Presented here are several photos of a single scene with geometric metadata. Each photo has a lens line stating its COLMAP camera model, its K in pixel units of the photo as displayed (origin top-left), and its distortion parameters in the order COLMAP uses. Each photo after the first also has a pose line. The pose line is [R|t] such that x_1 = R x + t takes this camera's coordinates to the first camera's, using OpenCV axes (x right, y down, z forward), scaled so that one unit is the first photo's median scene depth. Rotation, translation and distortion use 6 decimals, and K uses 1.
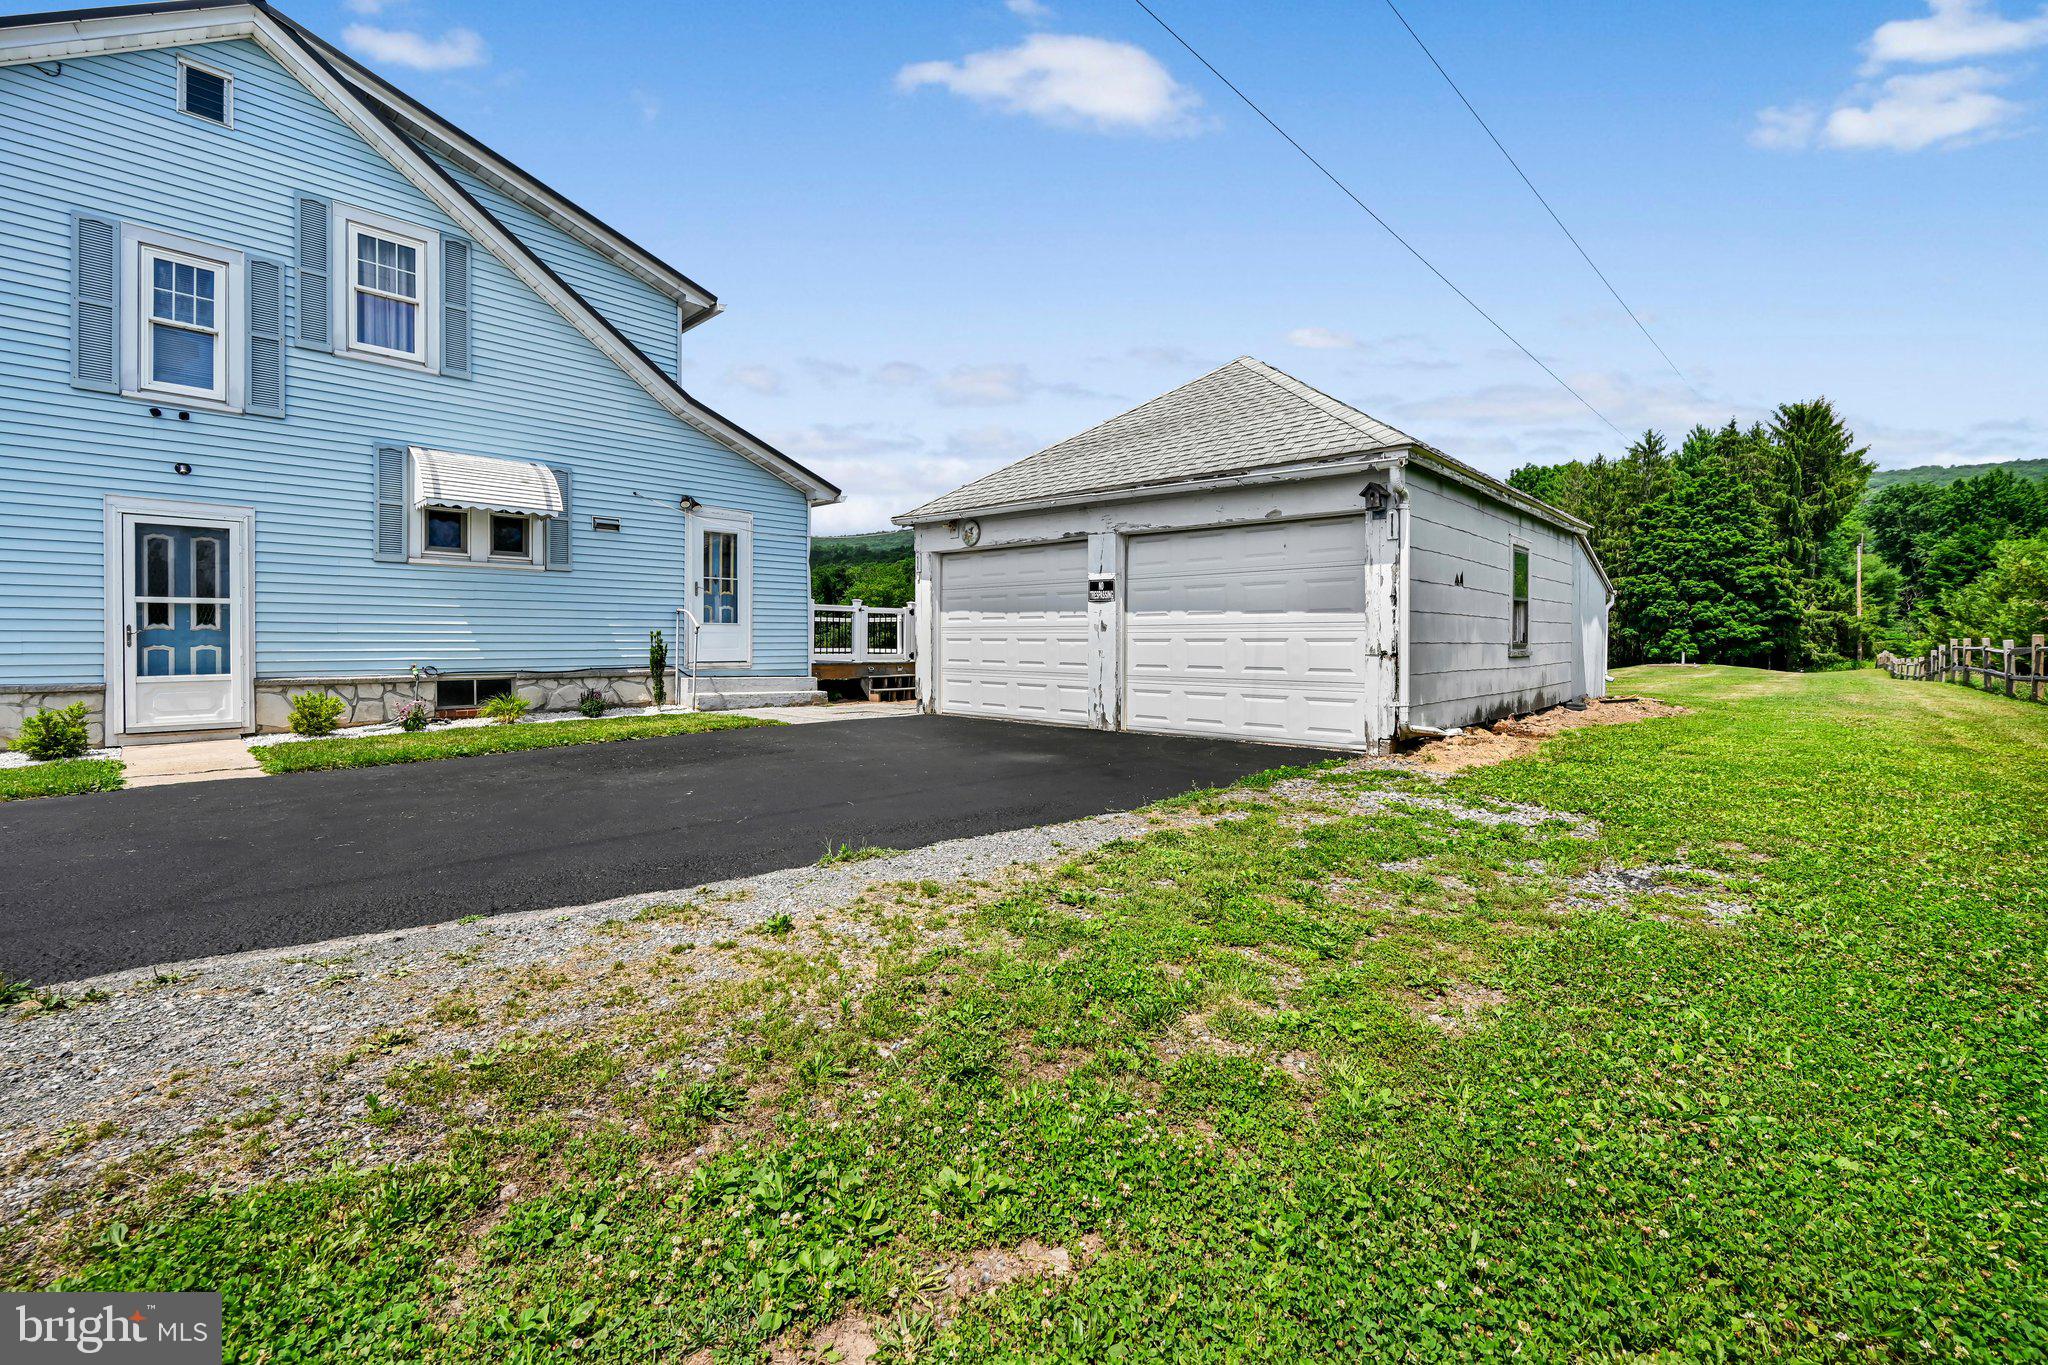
lens RADIAL K [[815.0, 0, 1053.7], [0, 815.0, 645.0], [0, 0, 1]] dist [0.000406, 0.000107]
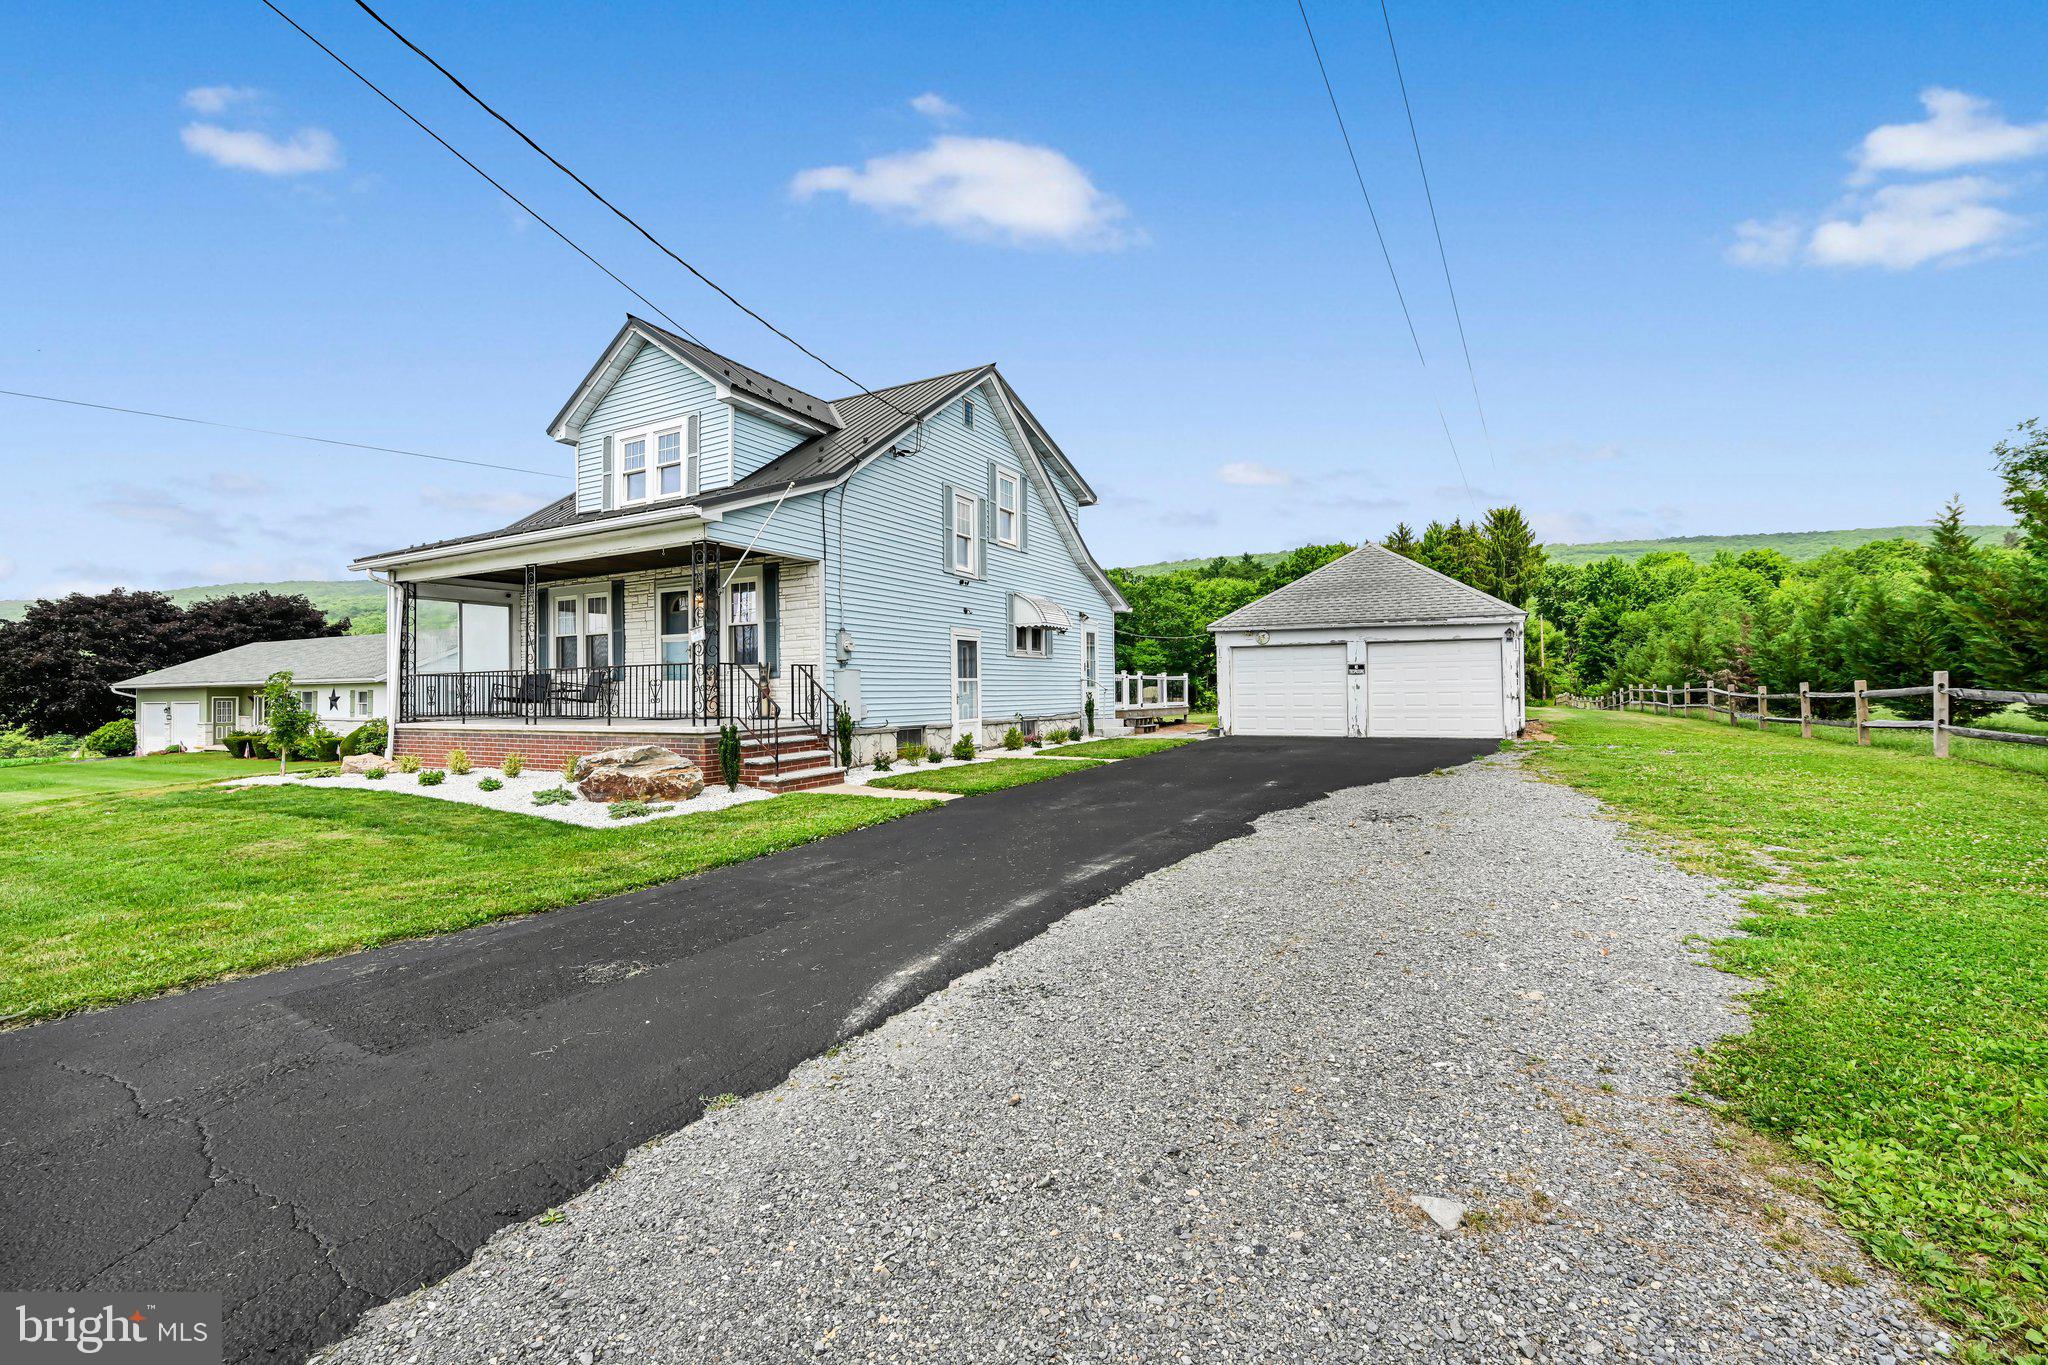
lens RADIAL K [[815.0, 0, 1044.9], [0, 815.0, 679.7], [0, 0, 1]] dist [0.000406, 0.000107]
pose [[0.967485, -0.011882, 0.252650, -0.160131], [0.017741, 0.999624, -0.020924, -0.001452], [-0.252306, 0.024726, 0.967332, -0.102461]]
